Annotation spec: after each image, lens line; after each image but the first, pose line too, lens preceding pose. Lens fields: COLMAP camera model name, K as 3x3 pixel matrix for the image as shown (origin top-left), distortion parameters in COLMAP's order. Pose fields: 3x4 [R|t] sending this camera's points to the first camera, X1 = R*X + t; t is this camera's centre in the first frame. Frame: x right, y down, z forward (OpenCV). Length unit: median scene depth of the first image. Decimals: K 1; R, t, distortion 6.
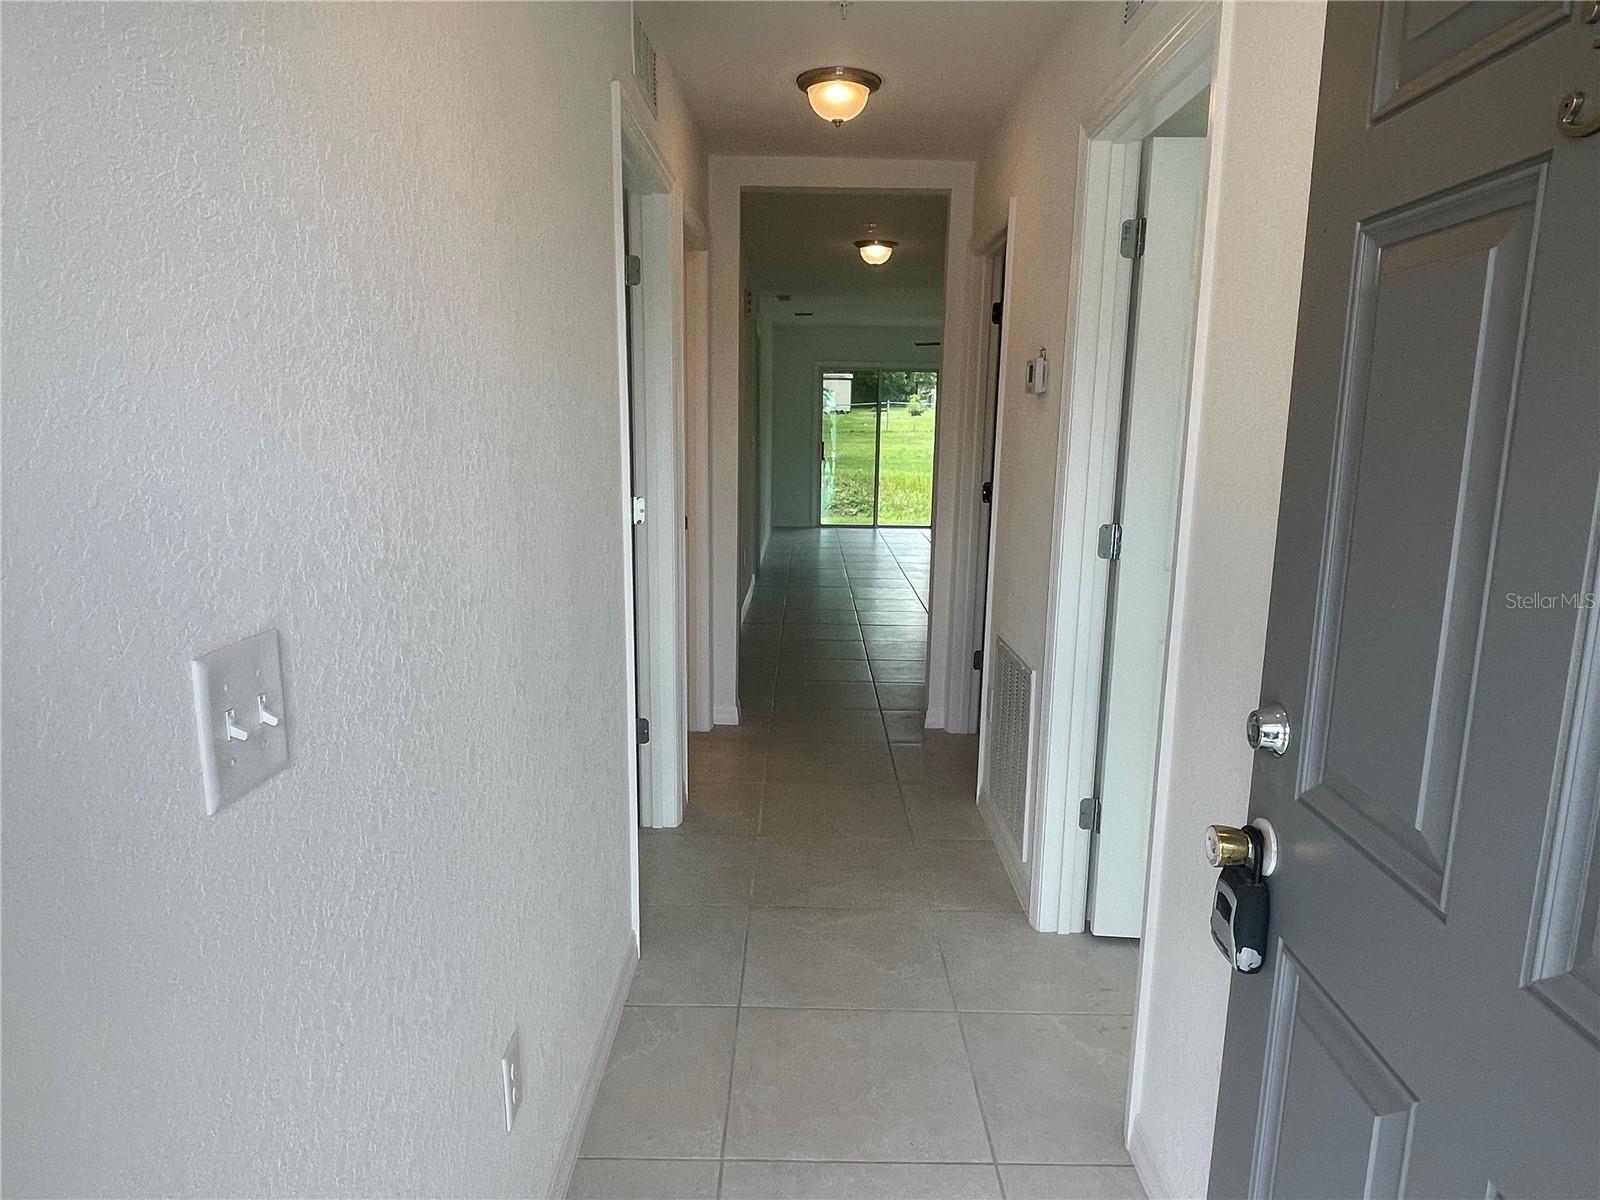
lens RADIAL K [[1056.9, 0, 800.0], [0, 1056.9, 600.0], [0, 0, 1]] dist [-0.000462, -0.003055]
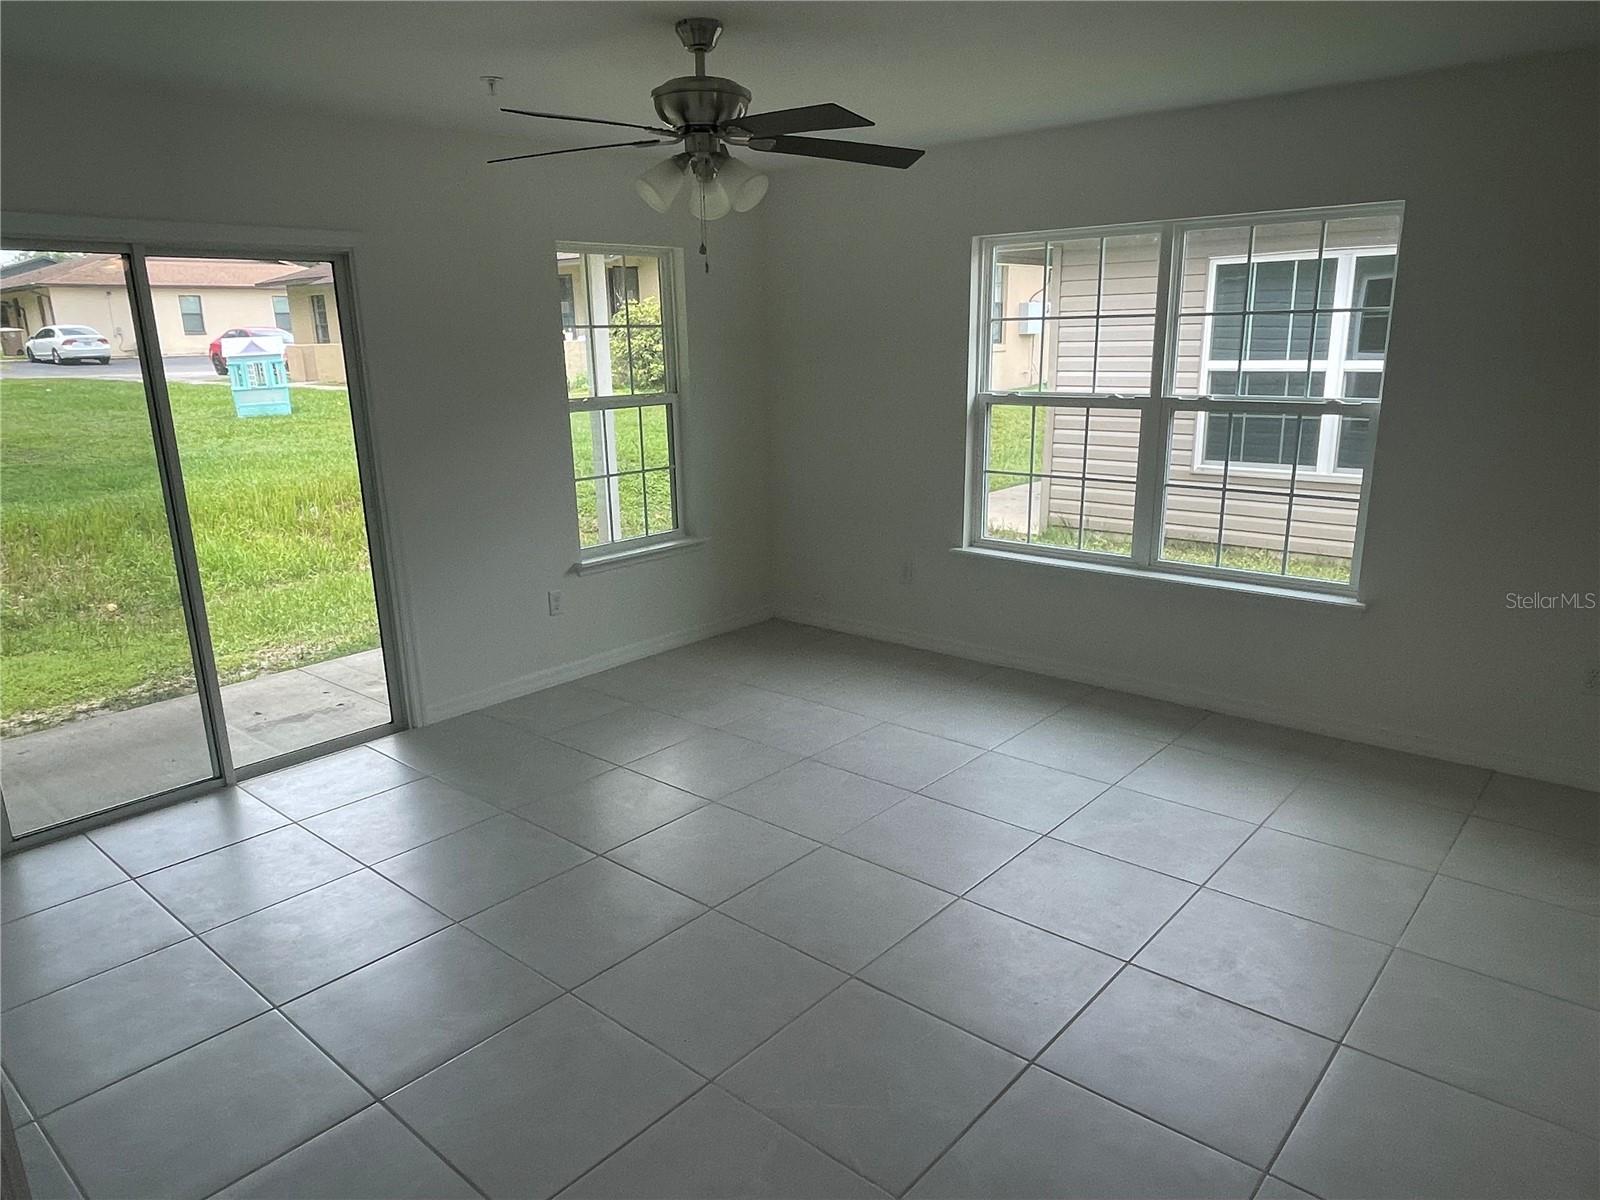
lens RADIAL K [[1056.9, 0, 800.0], [0, 1056.9, 600.0], [0, 0, 1]] dist [-0.000462, -0.003055]
pose [[0.651309, -0.213795, 0.728072, -0.032035], [0.162822, 0.976515, 0.141095, -0.136249], [-0.741138, 0.026650, 0.670823, 0.668488]]
